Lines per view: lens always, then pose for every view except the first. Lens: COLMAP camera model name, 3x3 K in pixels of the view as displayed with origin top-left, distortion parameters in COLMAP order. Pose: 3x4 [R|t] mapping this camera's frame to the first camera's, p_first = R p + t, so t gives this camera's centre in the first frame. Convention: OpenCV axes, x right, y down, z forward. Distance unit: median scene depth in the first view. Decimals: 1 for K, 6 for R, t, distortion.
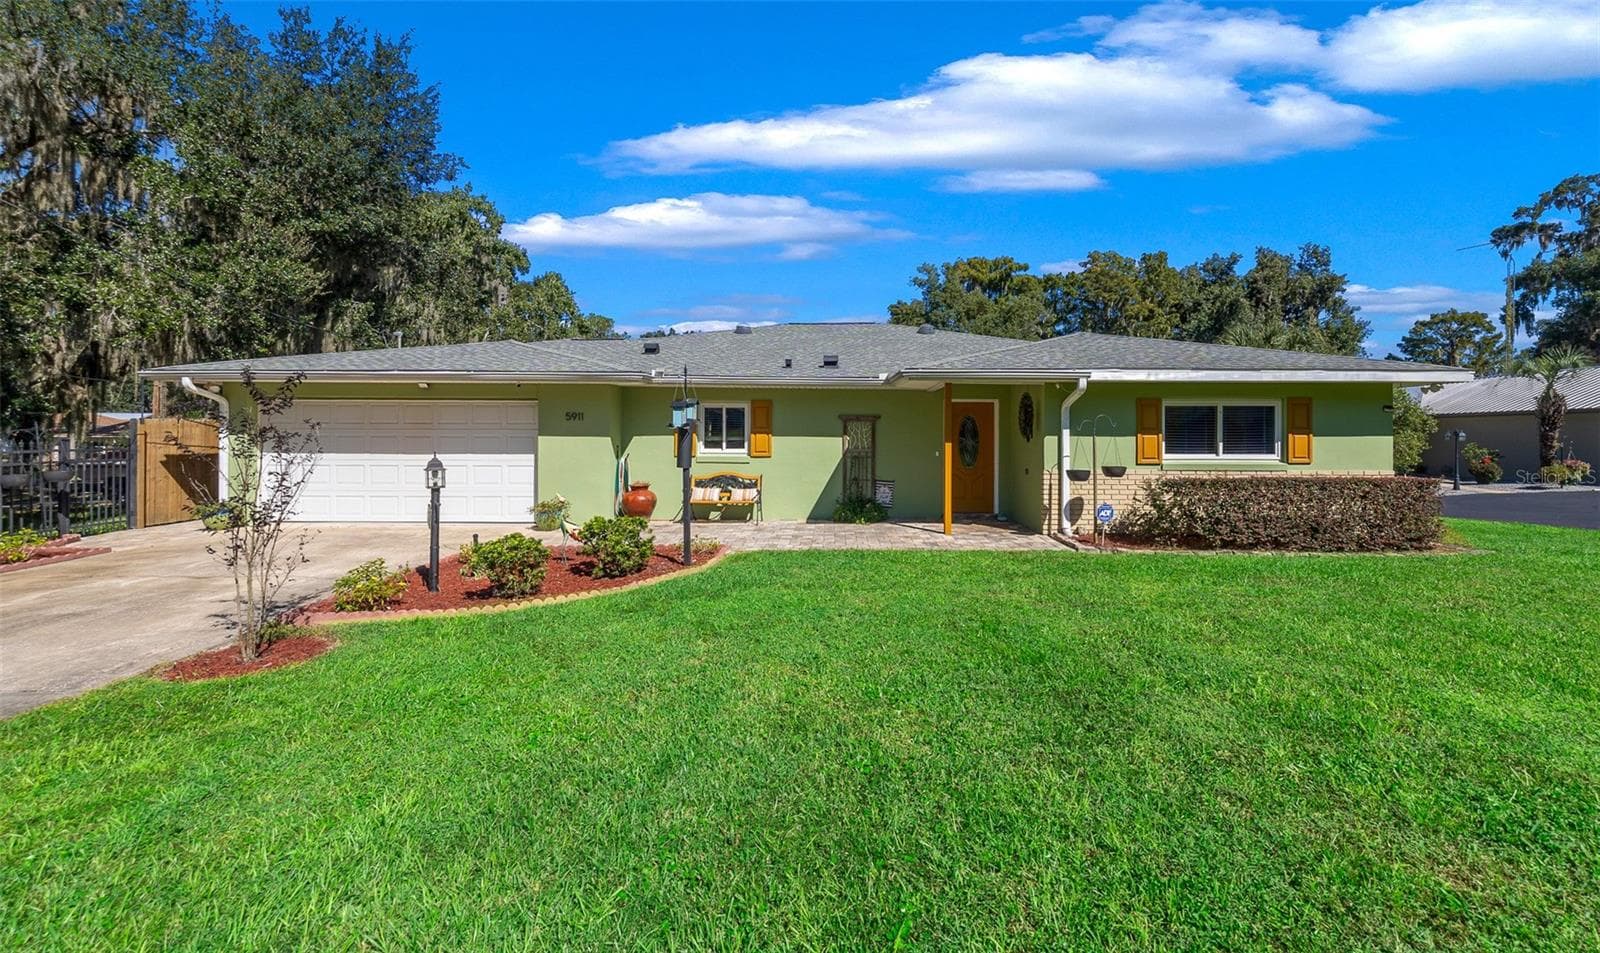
lens RADIAL K [[666.6, 0, 827.0], [0, 666.6, 435.3], [0, 0, 1]] dist [-0.002411, -0.001262]
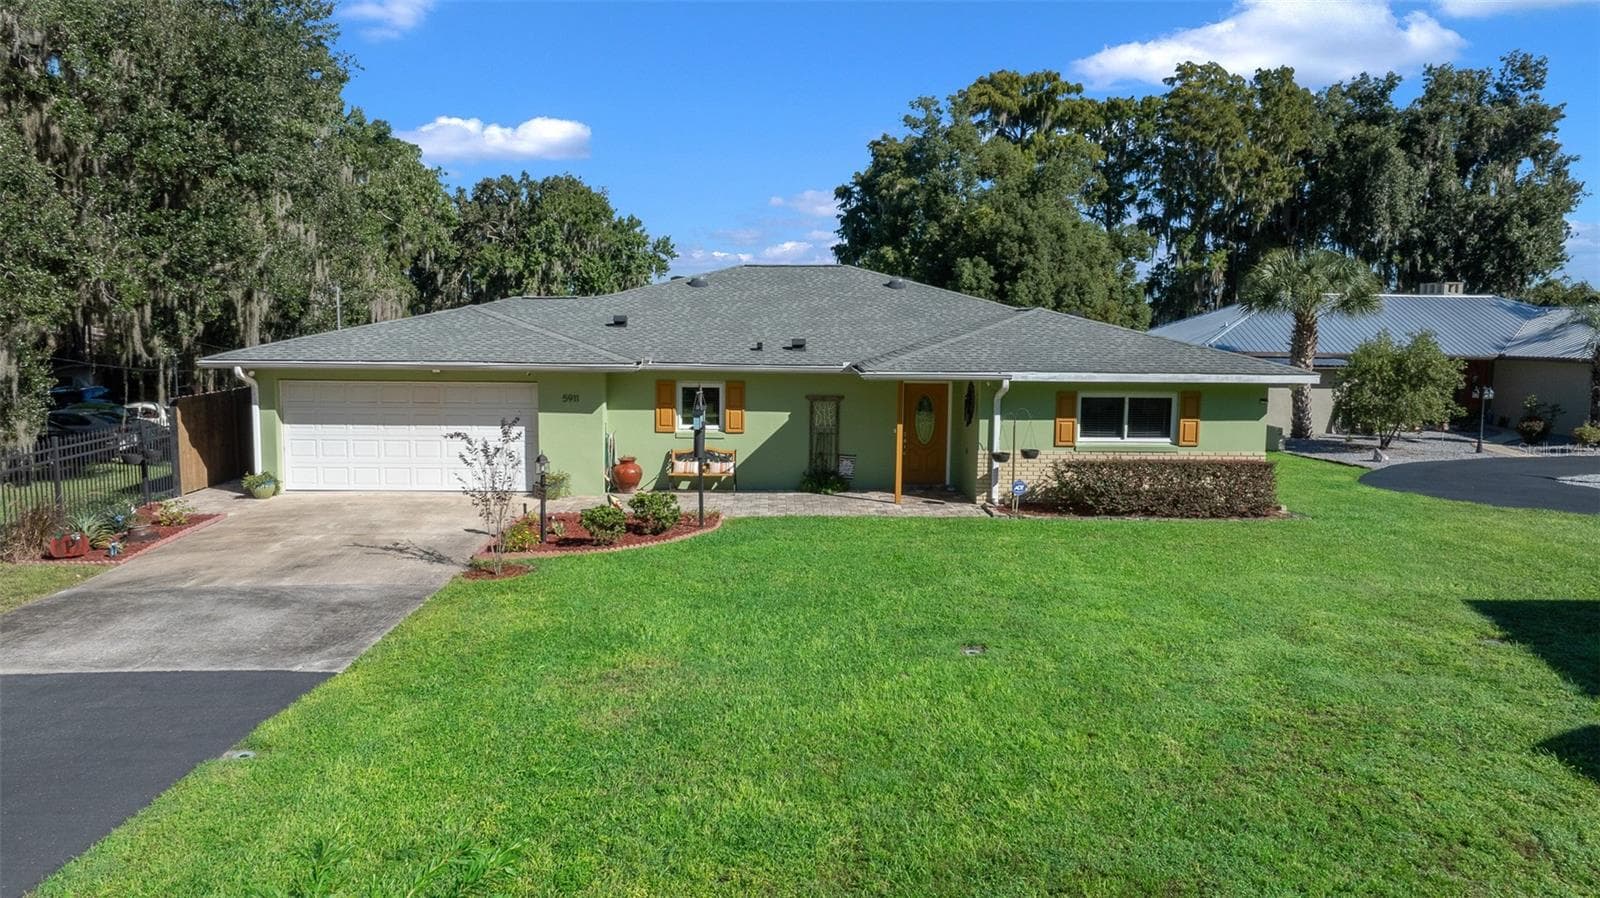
lens RADIAL K [[1154.7, 0, 795.7], [0, 1154.7, 445.7], [0, 0, 1]] dist [-0.029969, 0.022071]
pose [[0.999561, 0.003922, 0.029381, -0.061347], [-0.007058, 0.994193, 0.107380, -0.170487], [-0.028789, -0.107540, 0.993784, -1.010405]]
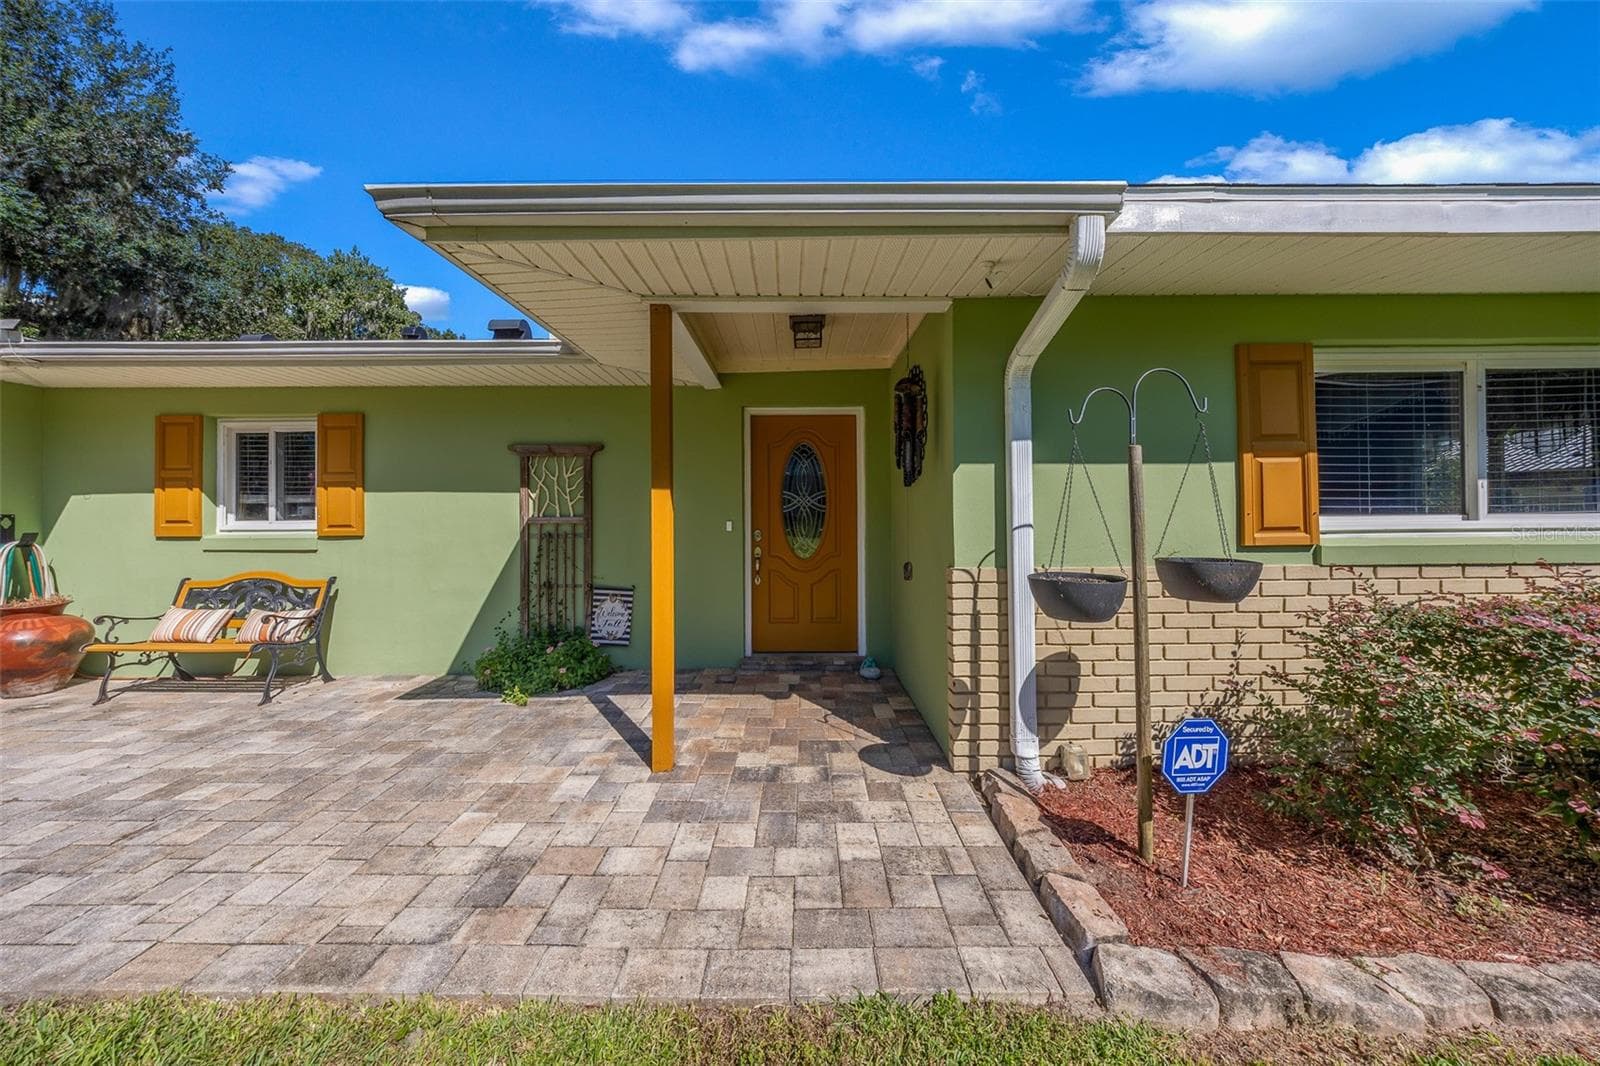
lens RADIAL K [[539.7, 0, 808.2], [0, 539.7, 509.8], [0, 0, 1]] dist [-0.009946, -0.000129]
pose [[0.999885, -0.011836, 0.009444, 0.243415], [0.011942, 0.999865, -0.011245, 0.024117], [-0.009310, 0.011357, 0.999892, 0.711565]]
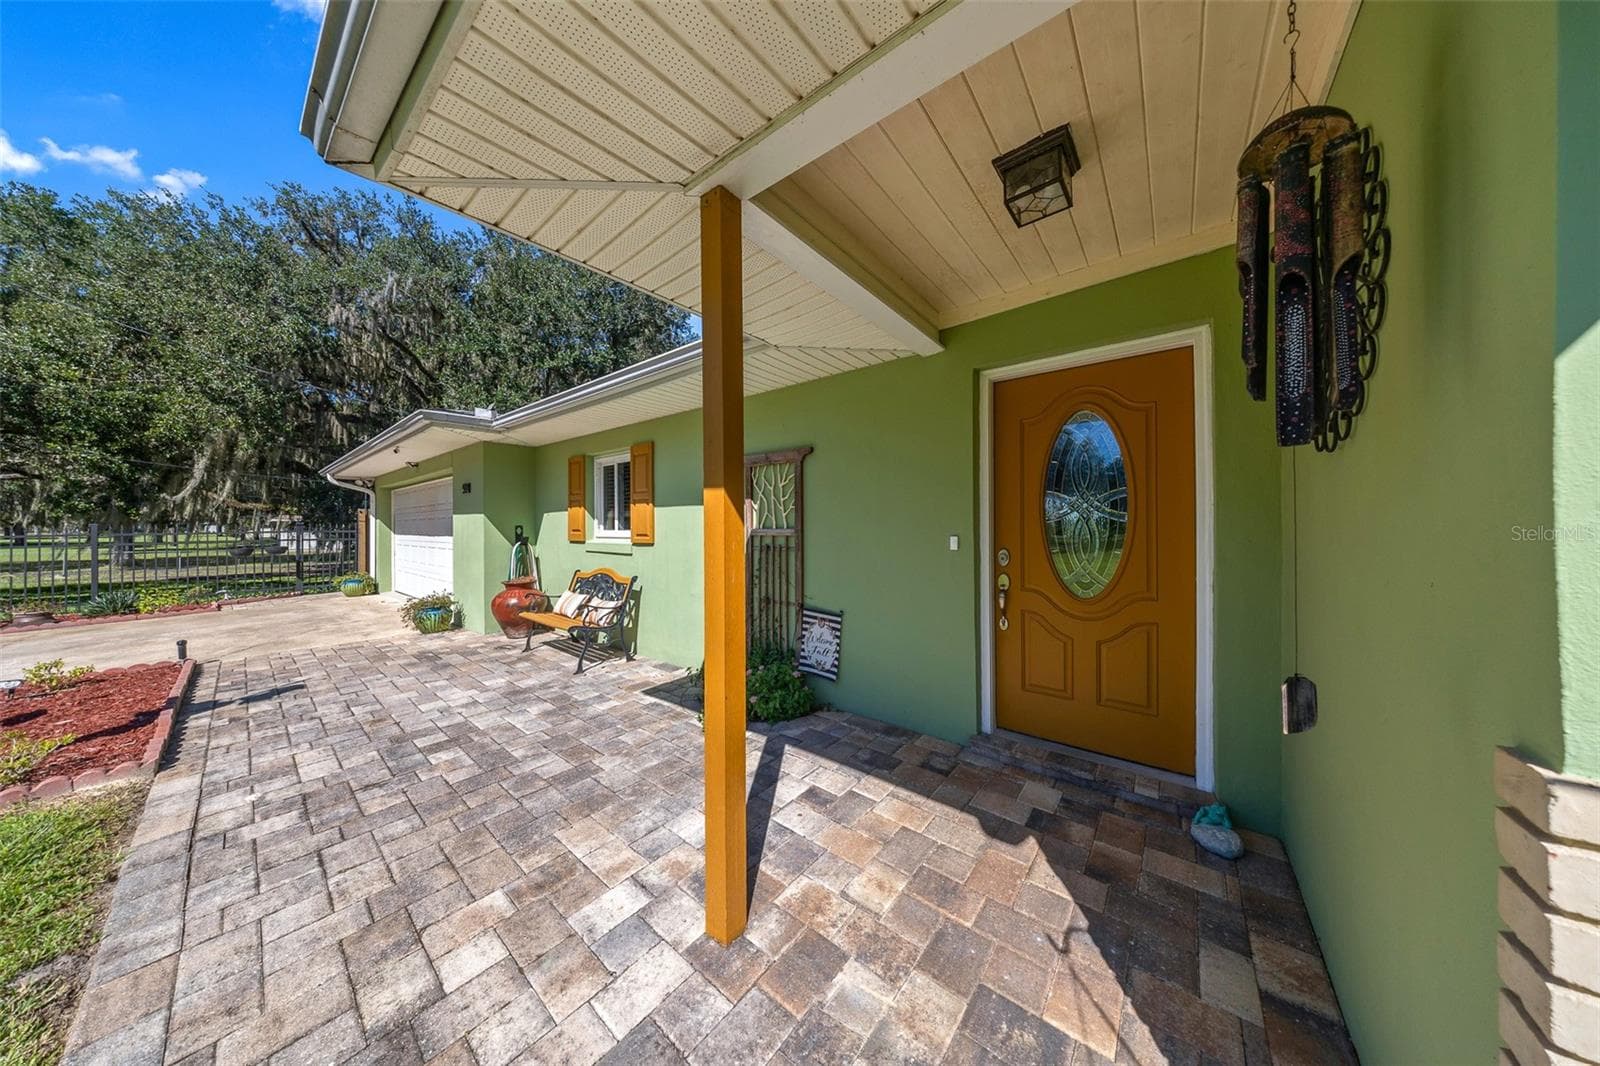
lens RADIAL K [[473.3, 0, 786.4], [0, 473.3, 524.6], [0, 0, 1]] dist [-0.007522, -0.000108]
pose [[0.767195, -0.011466, -0.641311, 0.281256], [0.010404, 0.999931, -0.005432, 0.021616], [0.641329, -0.002504, 0.767262, 0.869790]]
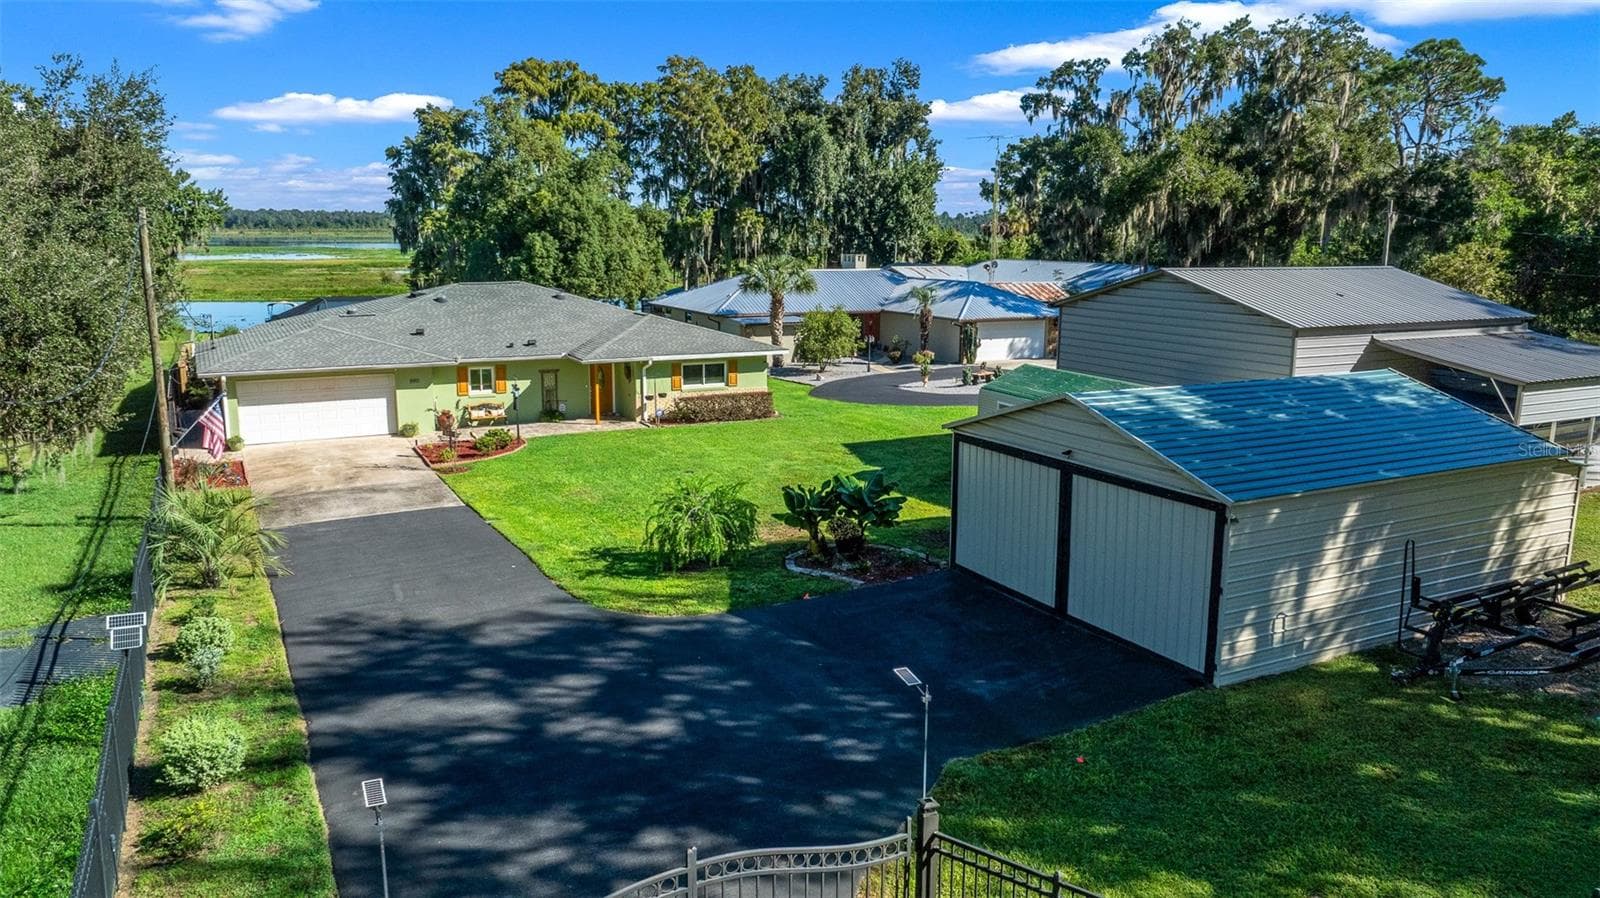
lens RADIAL K [[1154.7, 0, 799.4], [0, 1154.7, 453.6], [0, 0, 1]] dist [-0.029969, 0.022071]
pose [[0.890101, -0.087747, 0.447236, -0.992954], [-0.001005, 0.980911, 0.194453, -0.531411], [-0.455761, -0.173533, 0.873022, -2.834935]]
